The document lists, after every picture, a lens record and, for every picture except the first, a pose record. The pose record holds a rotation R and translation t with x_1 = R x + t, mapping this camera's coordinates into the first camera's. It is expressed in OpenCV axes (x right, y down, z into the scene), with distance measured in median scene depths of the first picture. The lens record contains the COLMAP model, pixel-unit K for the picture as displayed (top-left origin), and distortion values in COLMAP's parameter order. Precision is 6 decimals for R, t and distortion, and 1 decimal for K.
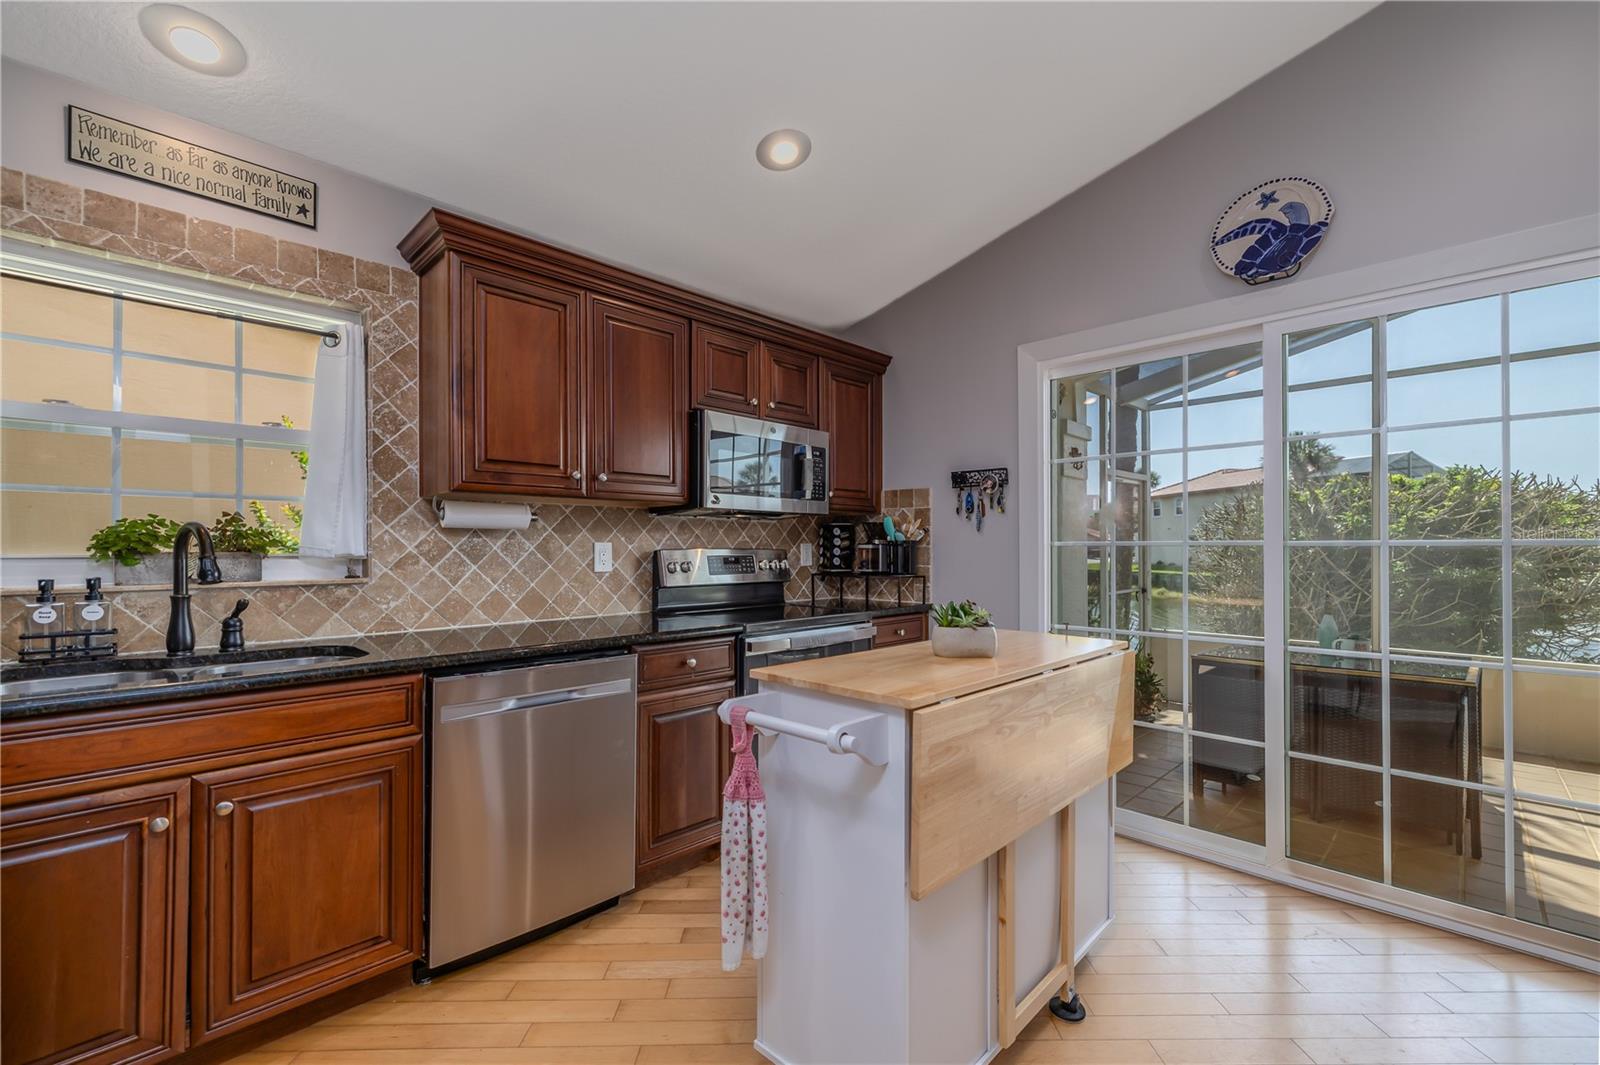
lens RADIAL K [[665.4, 0, 796.6], [0, 665.4, 532.9], [0, 0, 1]] dist [0.002017, 0.000265]
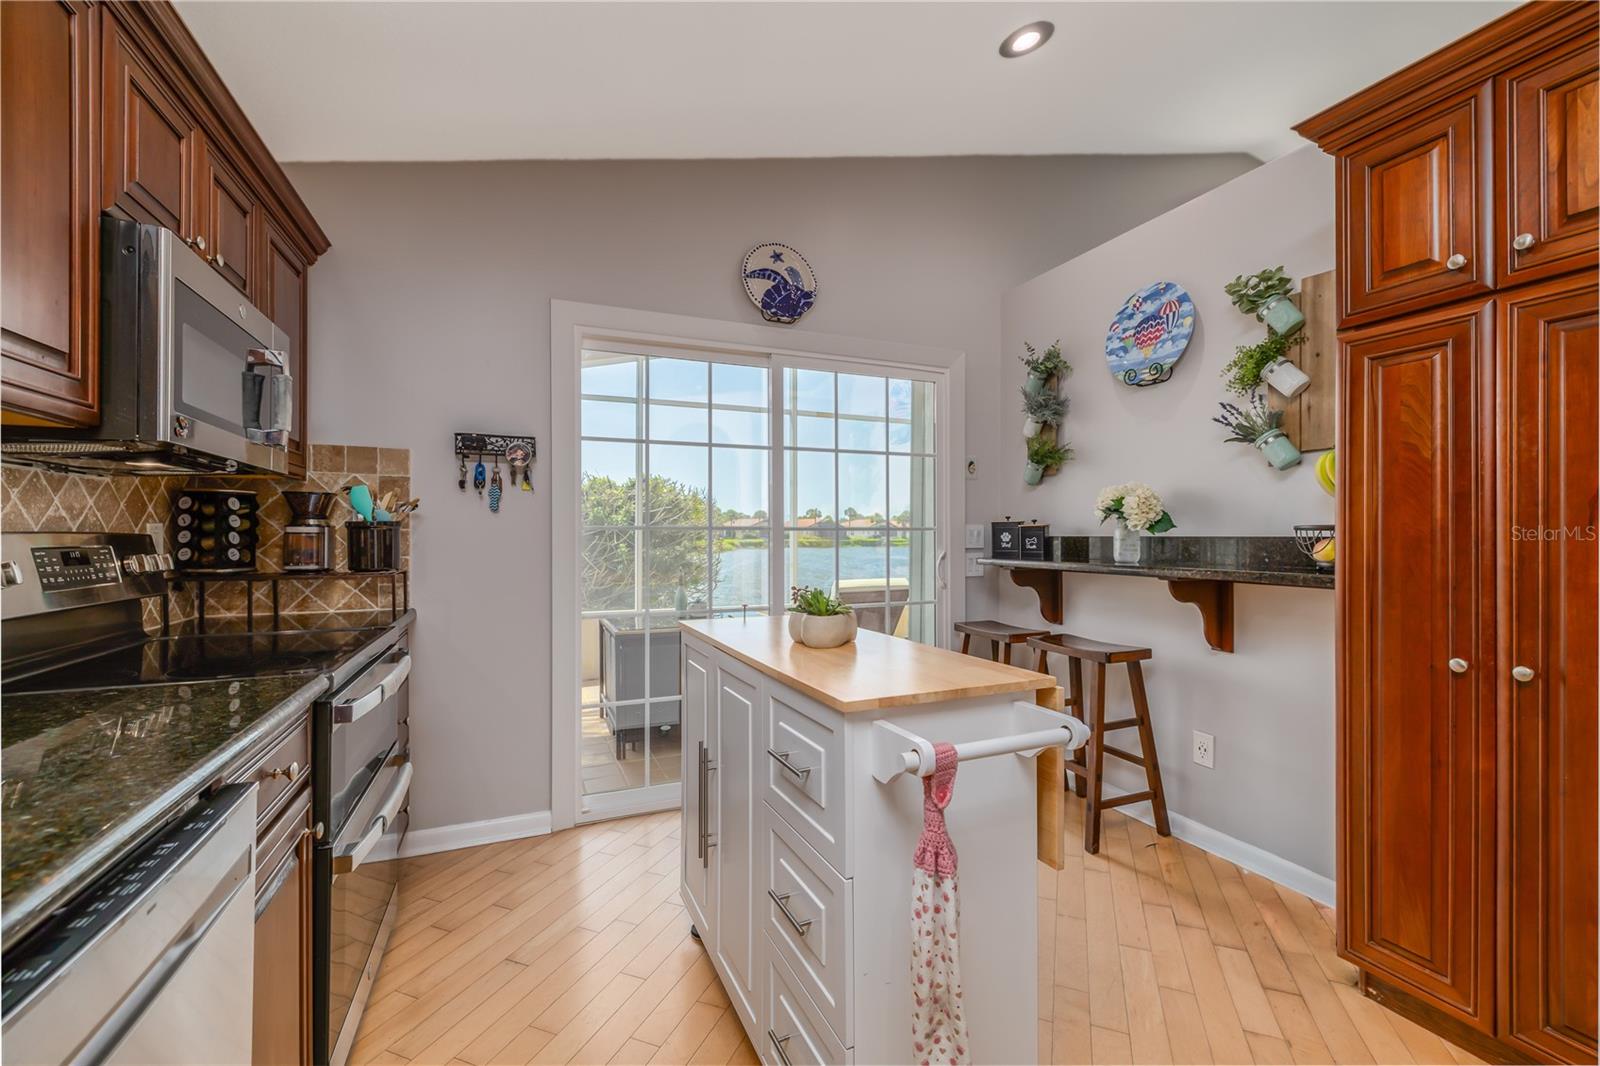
lens RADIAL K [[665.4, 0, 796.6], [0, 665.4, 533.4], [0, 0, 1]] dist [0.002017, 0.000265]
pose [[0.374316, 0.000734, 0.927301, -0.385165], [-0.018816, 0.999800, 0.006804, 0.013494], [-0.927110, -0.019995, 0.374255, 0.409334]]
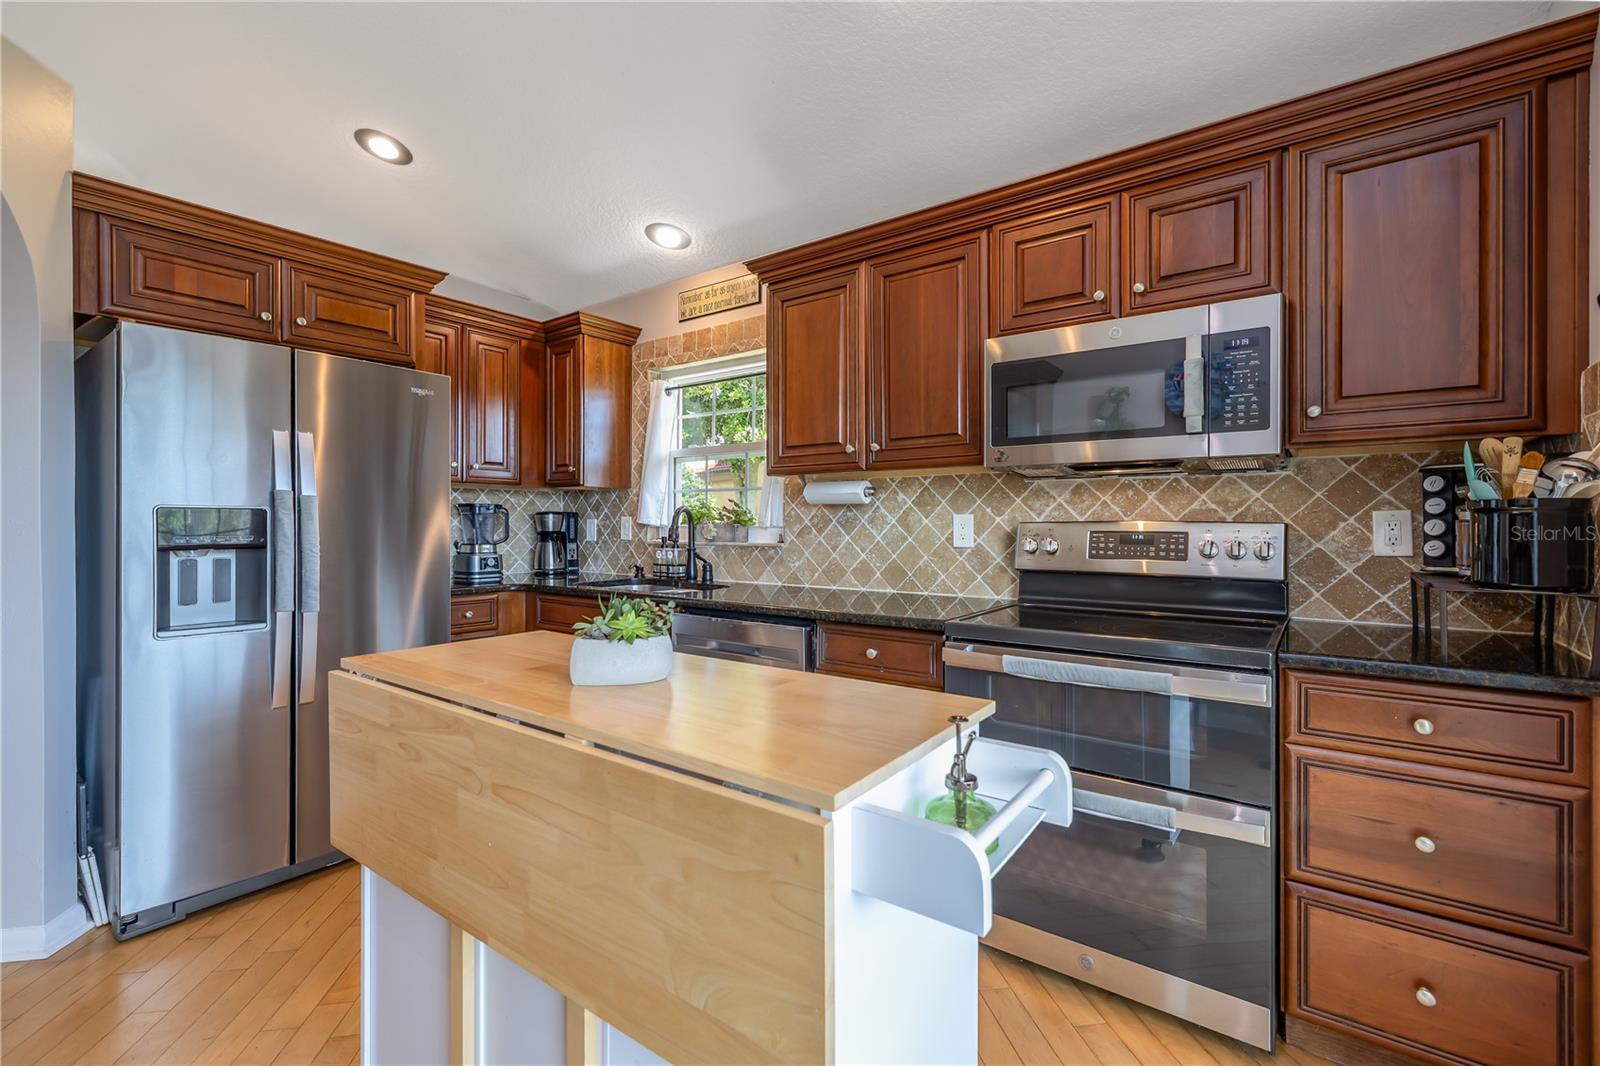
lens RADIAL K [[676.8, 0, 807.9], [0, 676.8, 524.0], [0, 0, 1]] dist [-0.001764, -0.000069]
pose [[0.170933, -0.001052, -0.985282, 0.572970], [0.020868, 0.999779, 0.002553, 0.020368], [0.985062, -0.020997, 0.170917, 0.637980]]
